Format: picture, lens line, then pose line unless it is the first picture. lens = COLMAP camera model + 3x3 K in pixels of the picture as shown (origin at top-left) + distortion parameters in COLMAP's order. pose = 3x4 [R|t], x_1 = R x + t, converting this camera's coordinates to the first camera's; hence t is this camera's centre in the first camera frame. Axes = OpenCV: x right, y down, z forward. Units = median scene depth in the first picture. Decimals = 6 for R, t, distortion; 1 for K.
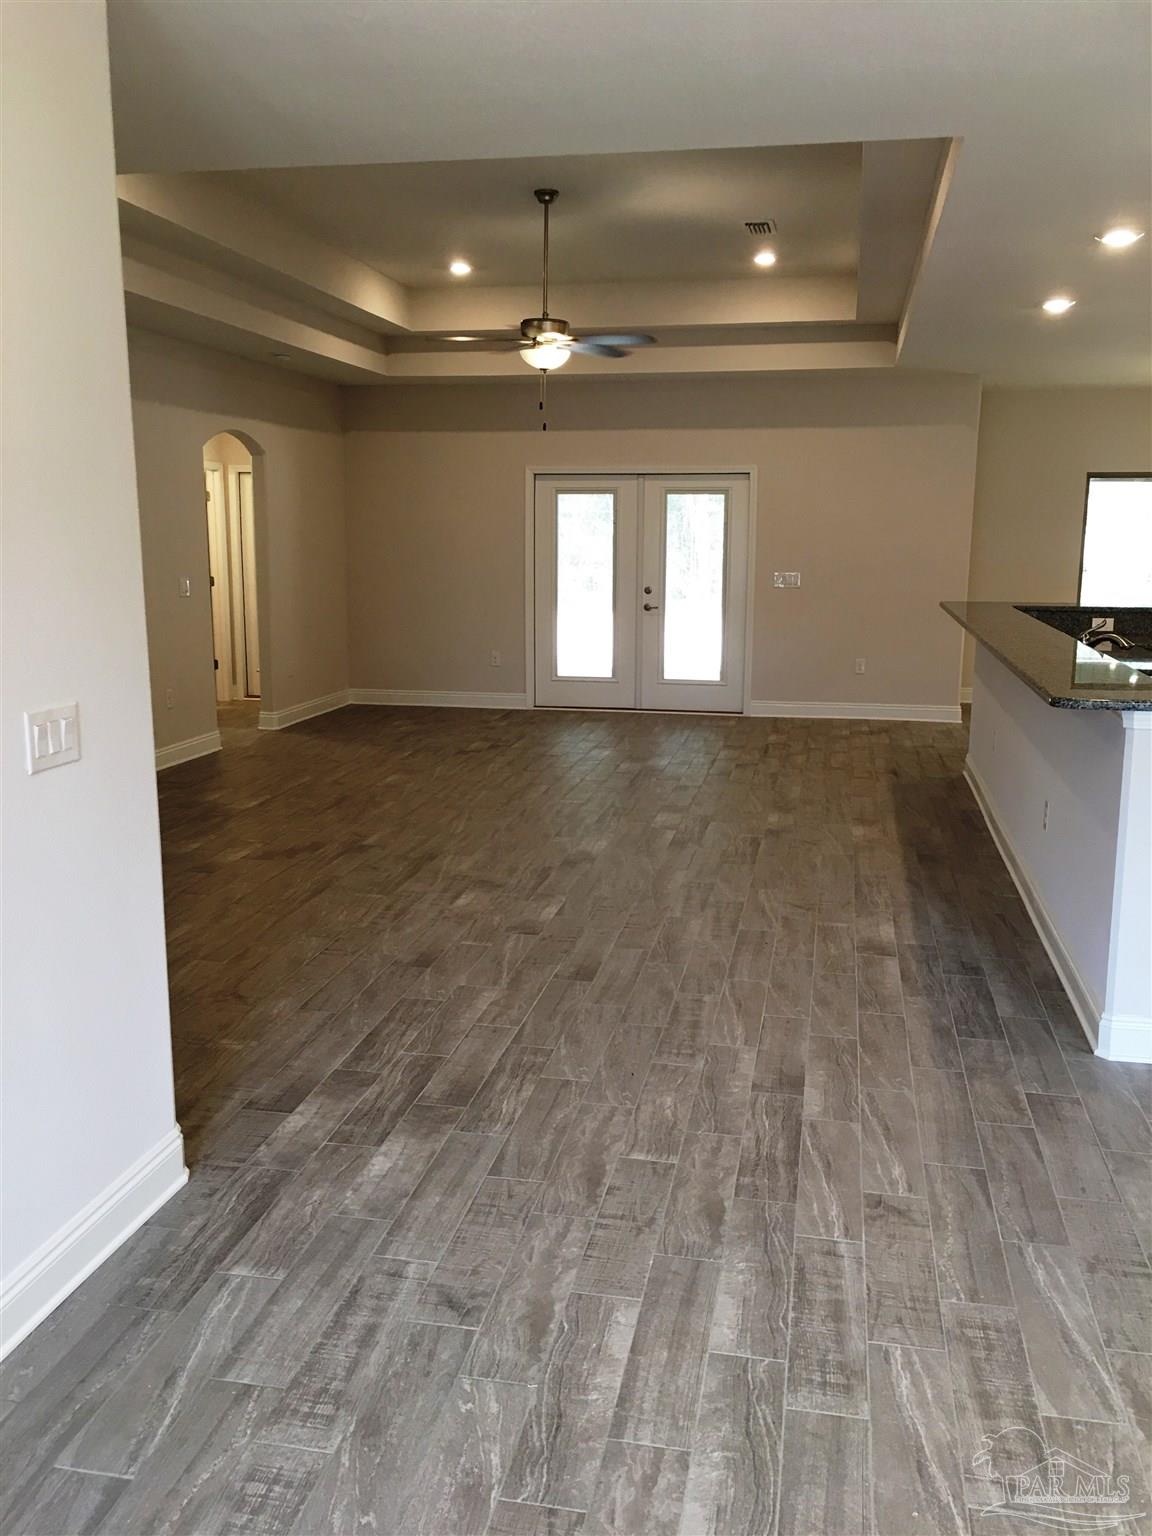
lens RADIAL K [[1313.7, 0, 576.0], [0, 1313.7, 768.0], [0, 0, 1]] dist [0.111920, -0.150225]
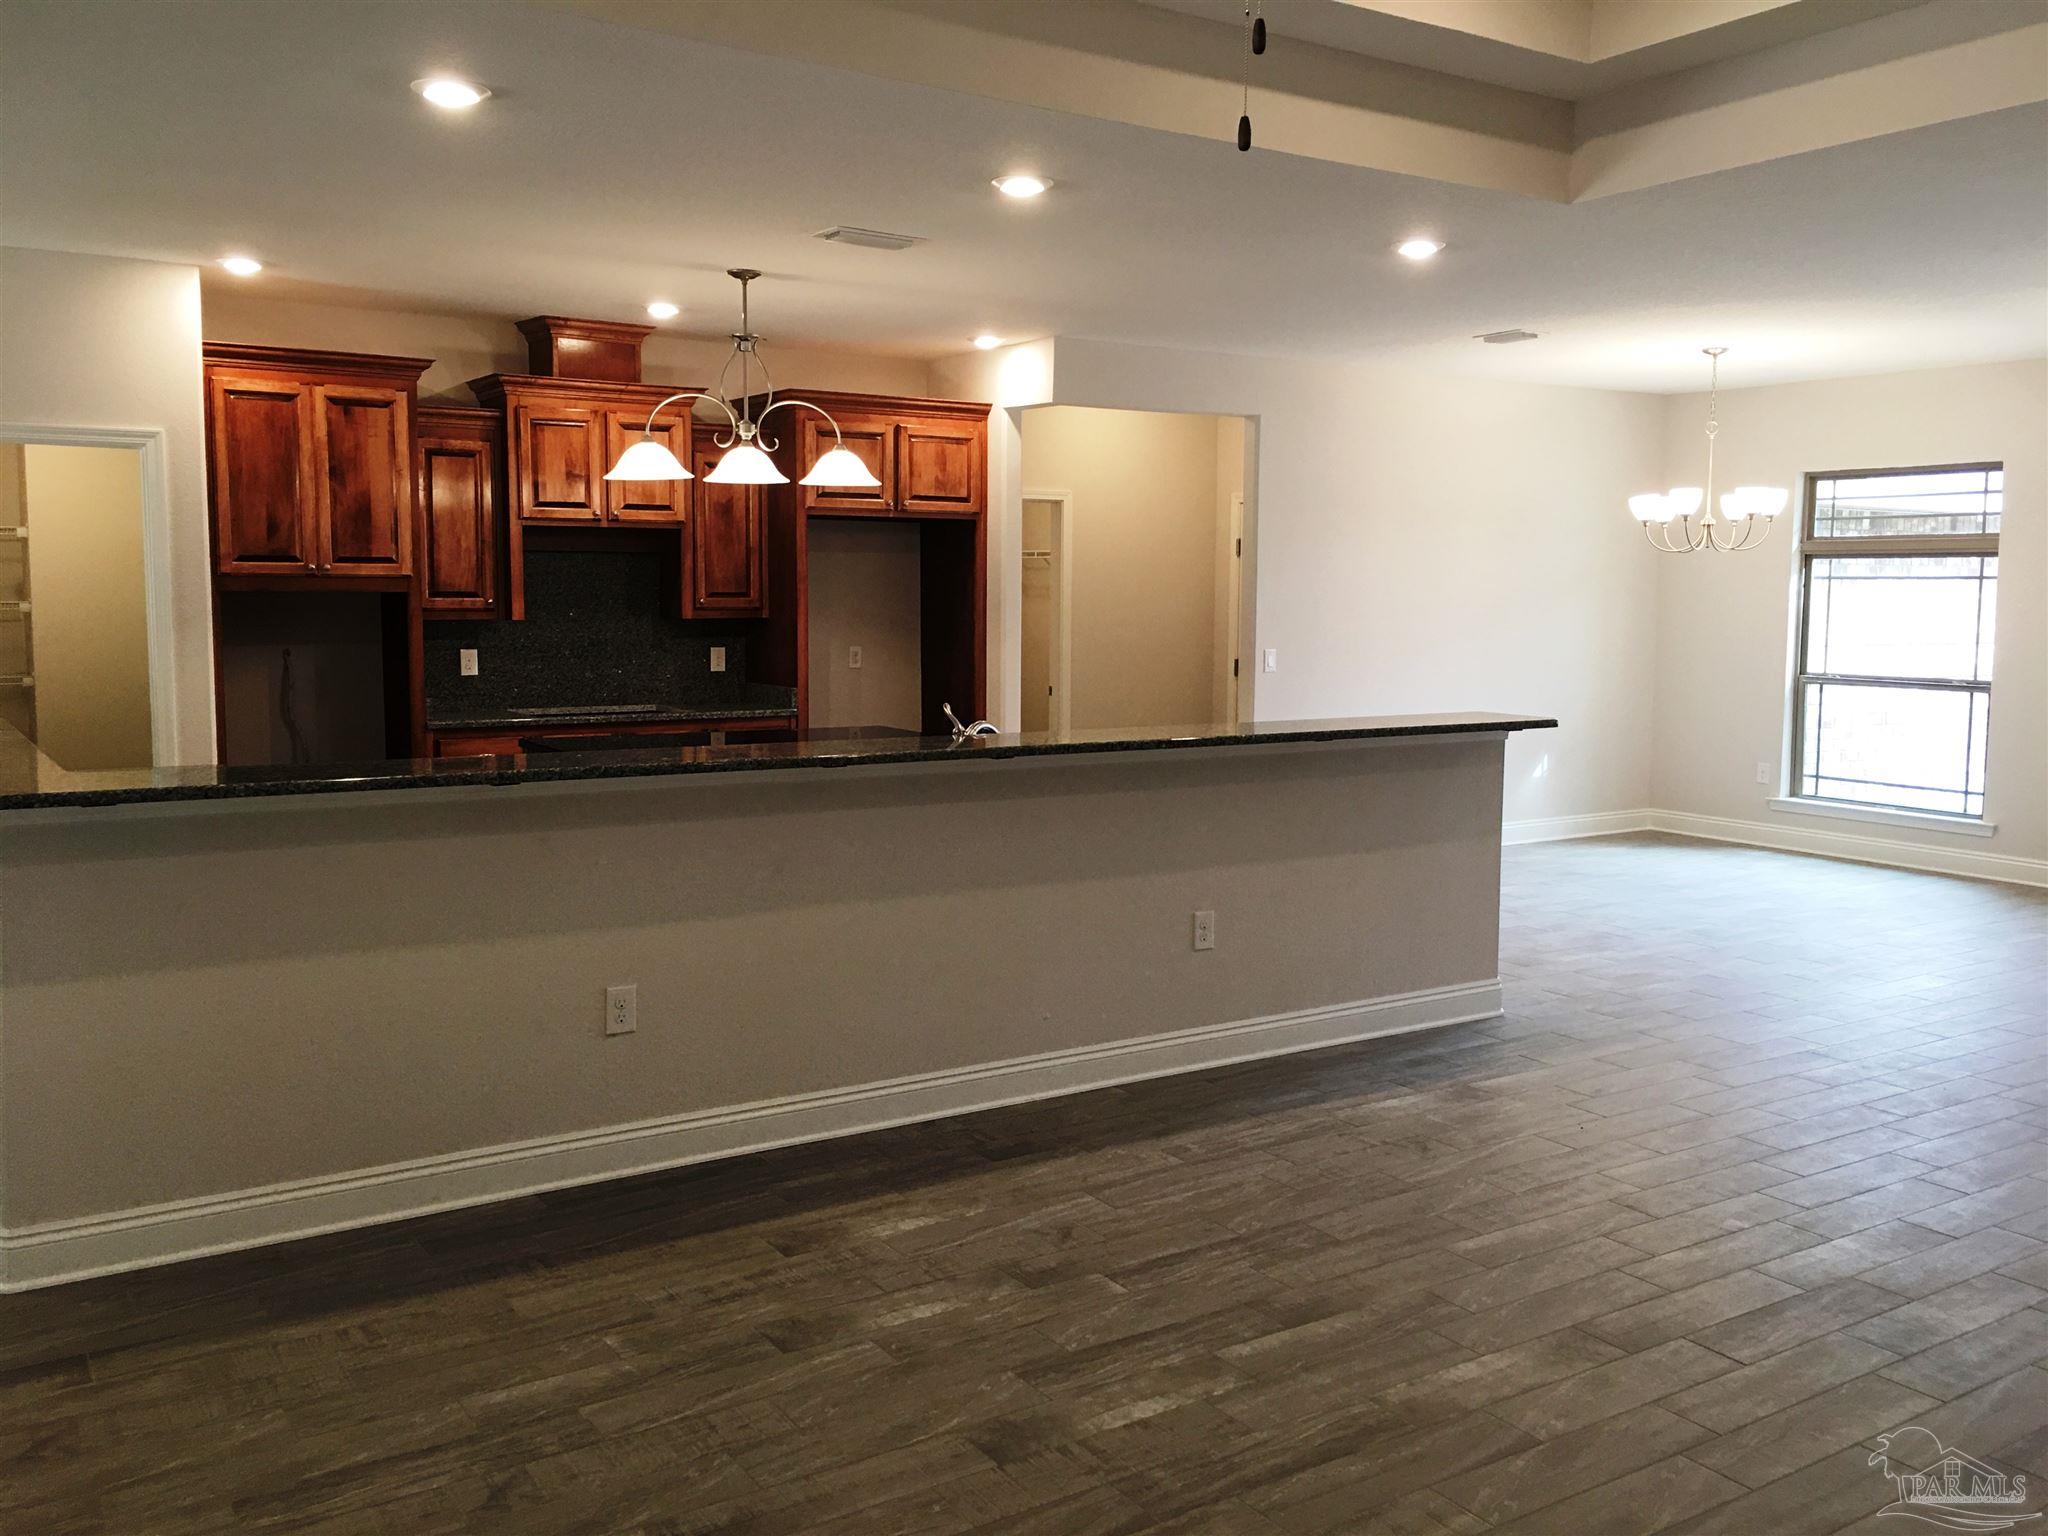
lens RADIAL K [[1751.6, 0, 1028.6], [0, 1751.6, 741.6], [0, 0, 1]] dist [0.111920, -0.150225]
pose [[-0.707012, -0.072228, 0.703504, -0.297869], [0.118751, 0.968521, 0.218780, -0.308145], [-0.697160, 0.238222, -0.676179, 1.708850]]
